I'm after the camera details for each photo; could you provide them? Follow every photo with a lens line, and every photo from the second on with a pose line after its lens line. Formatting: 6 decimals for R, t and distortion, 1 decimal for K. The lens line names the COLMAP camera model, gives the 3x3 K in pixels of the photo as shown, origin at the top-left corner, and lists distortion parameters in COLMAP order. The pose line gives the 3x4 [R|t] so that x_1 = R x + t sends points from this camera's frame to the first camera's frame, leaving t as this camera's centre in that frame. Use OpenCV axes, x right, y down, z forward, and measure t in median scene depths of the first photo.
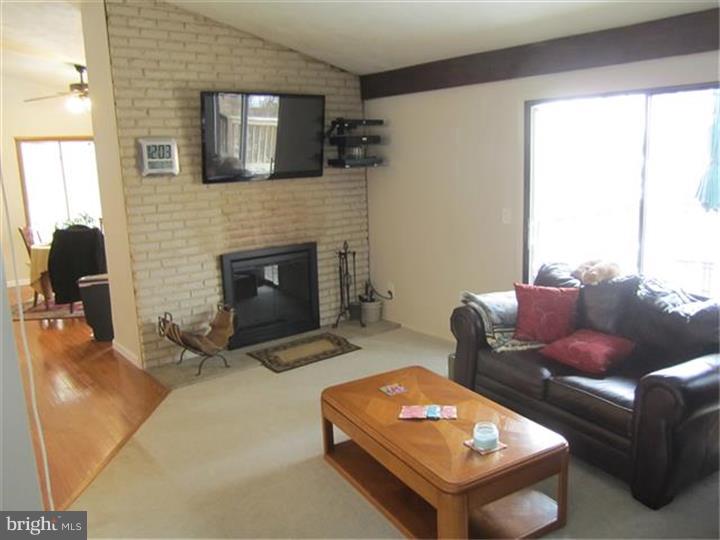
lens RADIAL K [[589.0, 0, 360.0], [0, 589.0, 270.0], [0, 0, 1]] dist [-0.077106, 0.073237]
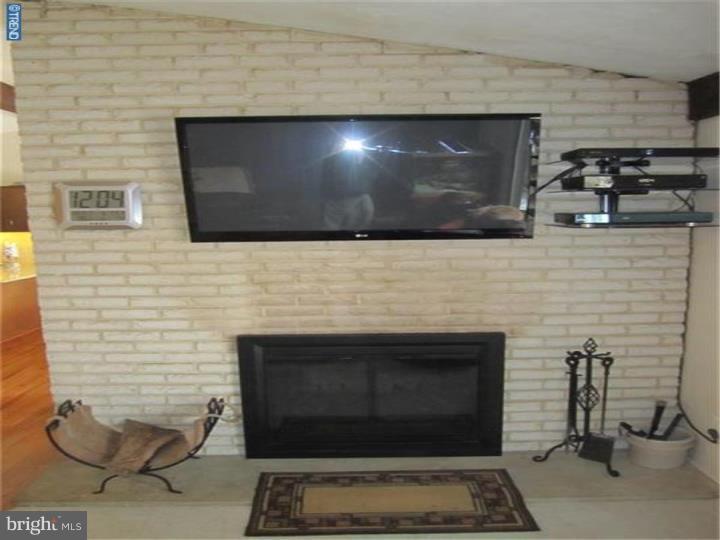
lens RADIAL K [[418.1, 0, 360.0], [0, 418.1, 270.0], [0, 0, 1]] dist [-0.003190, -0.000854]
pose [[0.600743, 0.111093, -0.791686, 0.255564], [-0.153396, 0.987915, 0.022230, -0.133806], [0.784588, 0.108087, 0.610524, 0.721096]]
